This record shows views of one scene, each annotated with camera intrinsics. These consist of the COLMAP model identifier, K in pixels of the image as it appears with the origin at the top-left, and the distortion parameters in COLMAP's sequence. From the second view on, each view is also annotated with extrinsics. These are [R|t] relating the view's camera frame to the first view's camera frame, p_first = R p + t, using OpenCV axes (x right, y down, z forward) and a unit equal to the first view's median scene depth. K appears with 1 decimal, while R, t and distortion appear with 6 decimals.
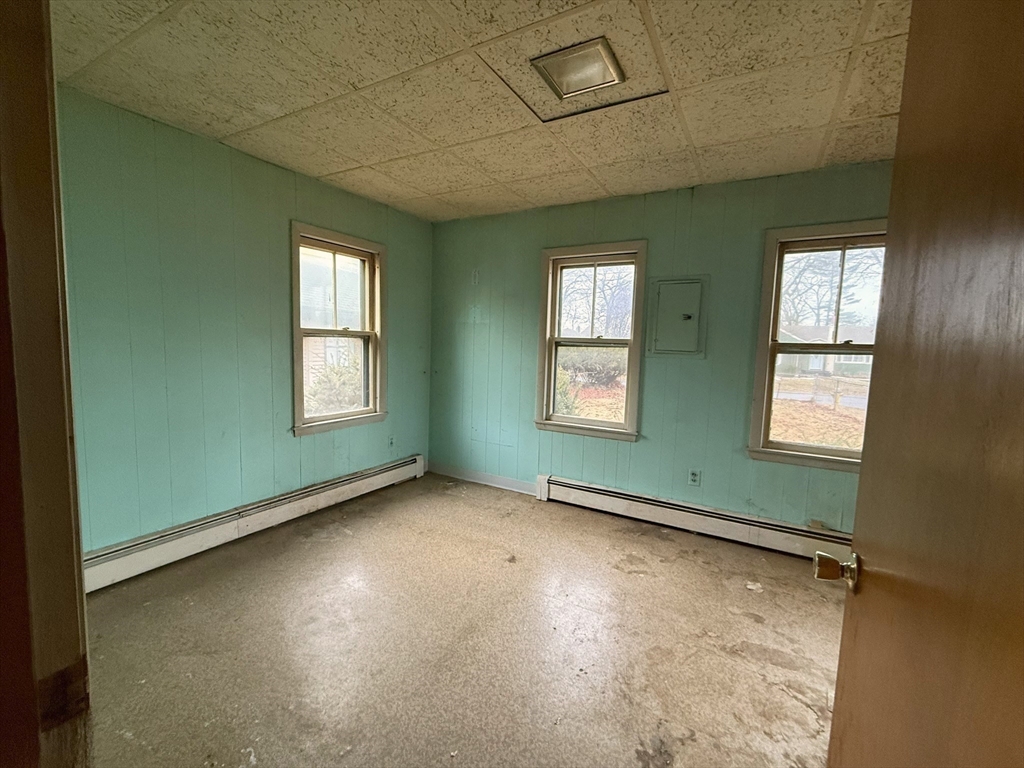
lens RADIAL K [[406.8, 0, 516.7], [0, 406.8, 381.5], [0, 0, 1]] dist [0.001161, -0.000114]
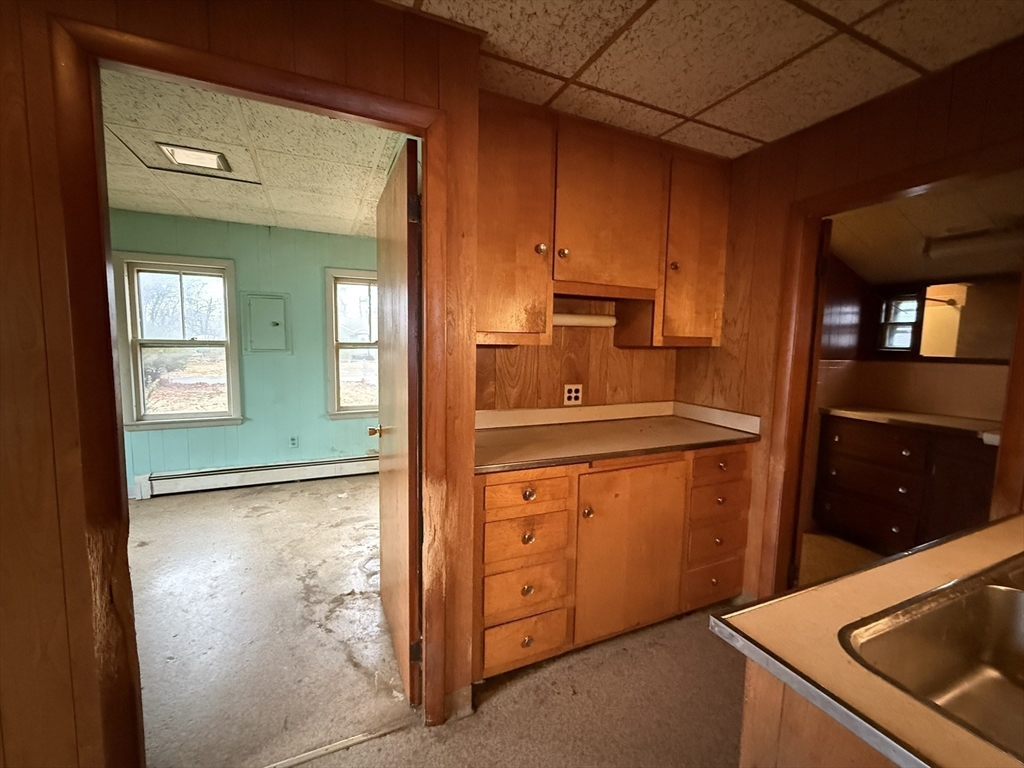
lens RADIAL K [[406.8, 0, 518.9], [0, 406.8, 381.8], [0, 0, 1]] dist [0.001161, -0.000114]
pose [[0.540487, -0.098119, 0.835611, -0.281859], [0.073817, 0.994877, 0.069074, -0.002259], [-0.838108, 0.024349, 0.544961, -0.390279]]
